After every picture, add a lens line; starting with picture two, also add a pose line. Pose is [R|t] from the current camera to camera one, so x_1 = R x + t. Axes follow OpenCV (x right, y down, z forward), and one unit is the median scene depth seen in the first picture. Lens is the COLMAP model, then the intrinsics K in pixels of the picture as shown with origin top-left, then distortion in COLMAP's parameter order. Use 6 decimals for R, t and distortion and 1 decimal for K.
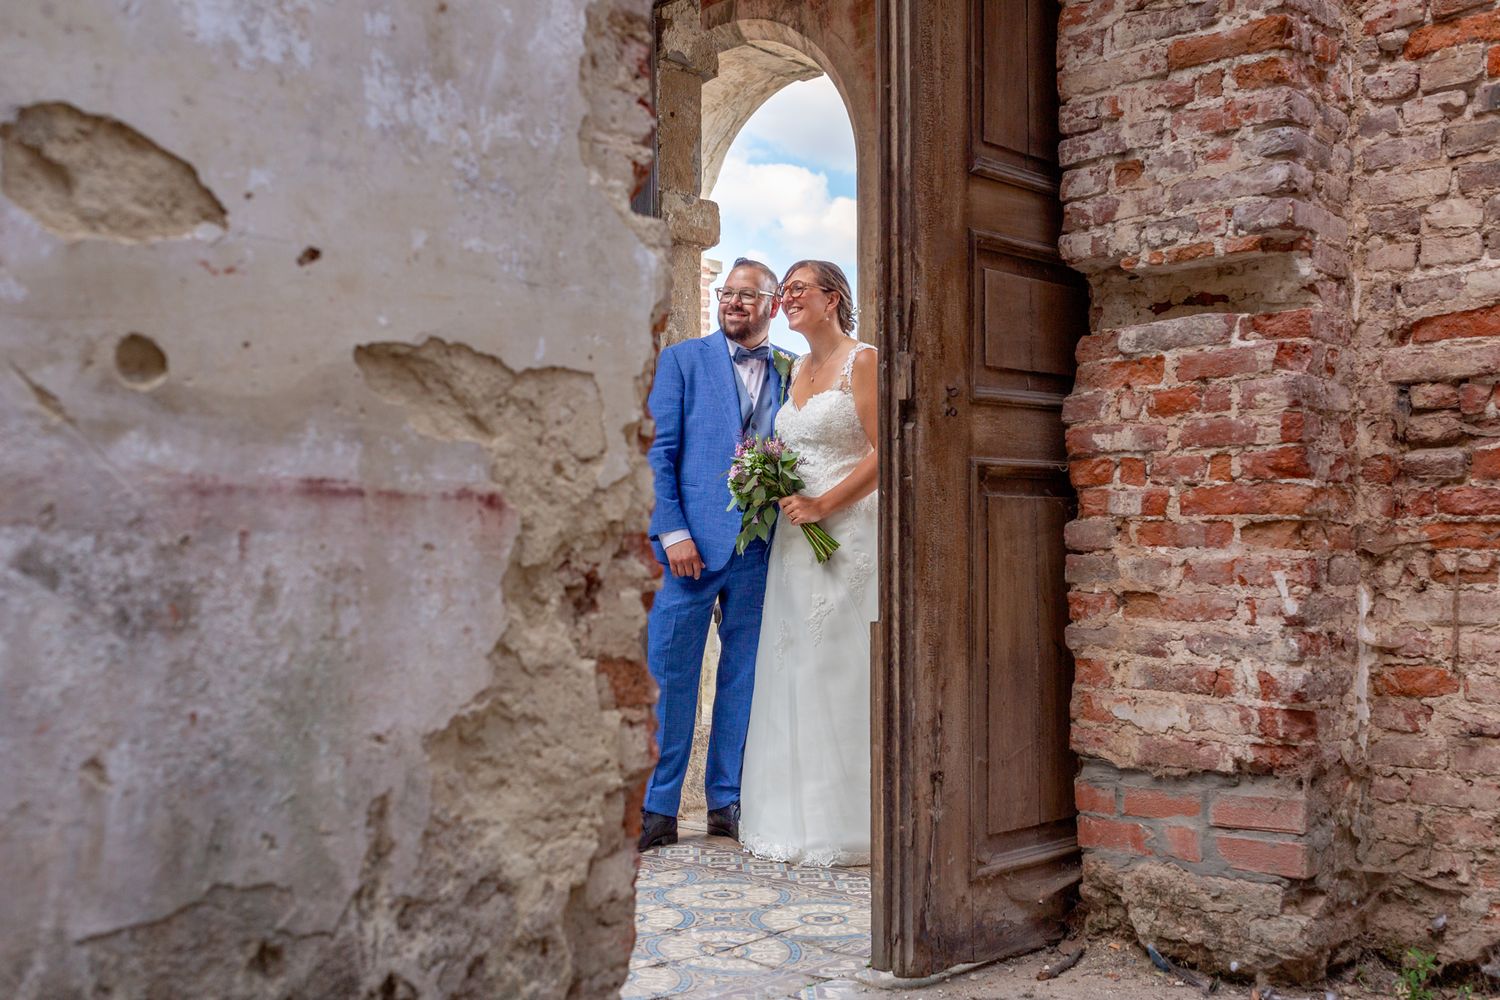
lens RADIAL K [[1530.2, 0, 750.0], [0, 1530.2, 500.0], [0, 0, 1]] dist [0.010466, 0.010089]
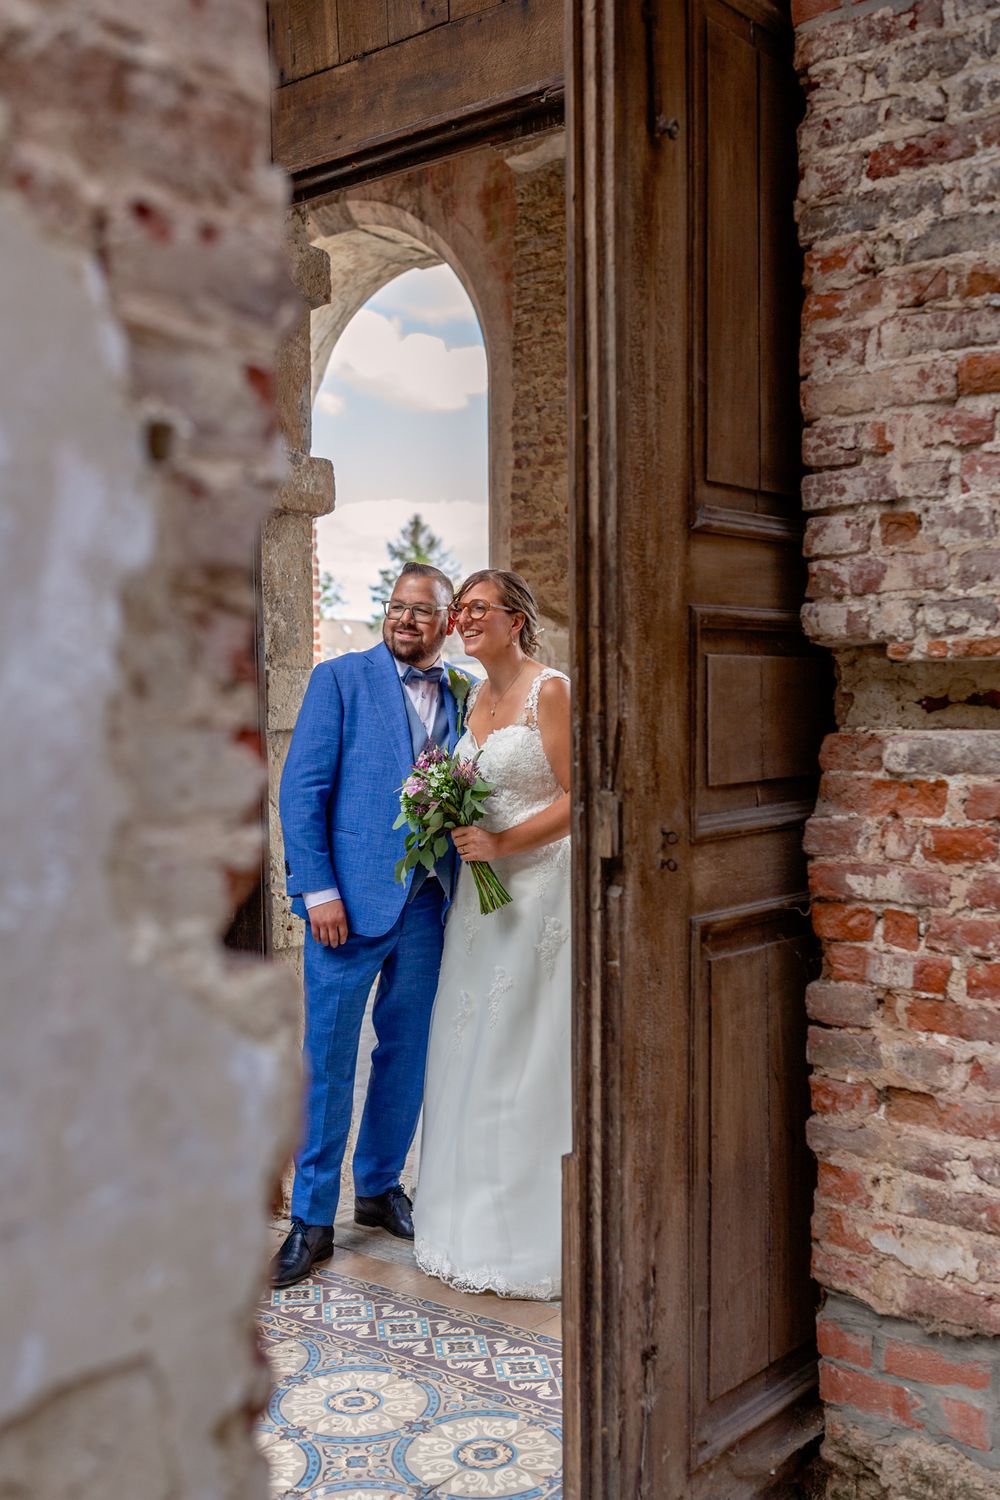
lens RADIAL K [[1530.2, 0, 500.0], [0, 1530.2, 750.0], [0, 0, 1]] dist [0.010466, 0.010089]
pose [[0.995358, -0.009265, 0.095790, -0.019080], [0.002319, 0.997375, 0.072374, -0.163145], [-0.096209, -0.071816, 0.992767, 0.275268]]
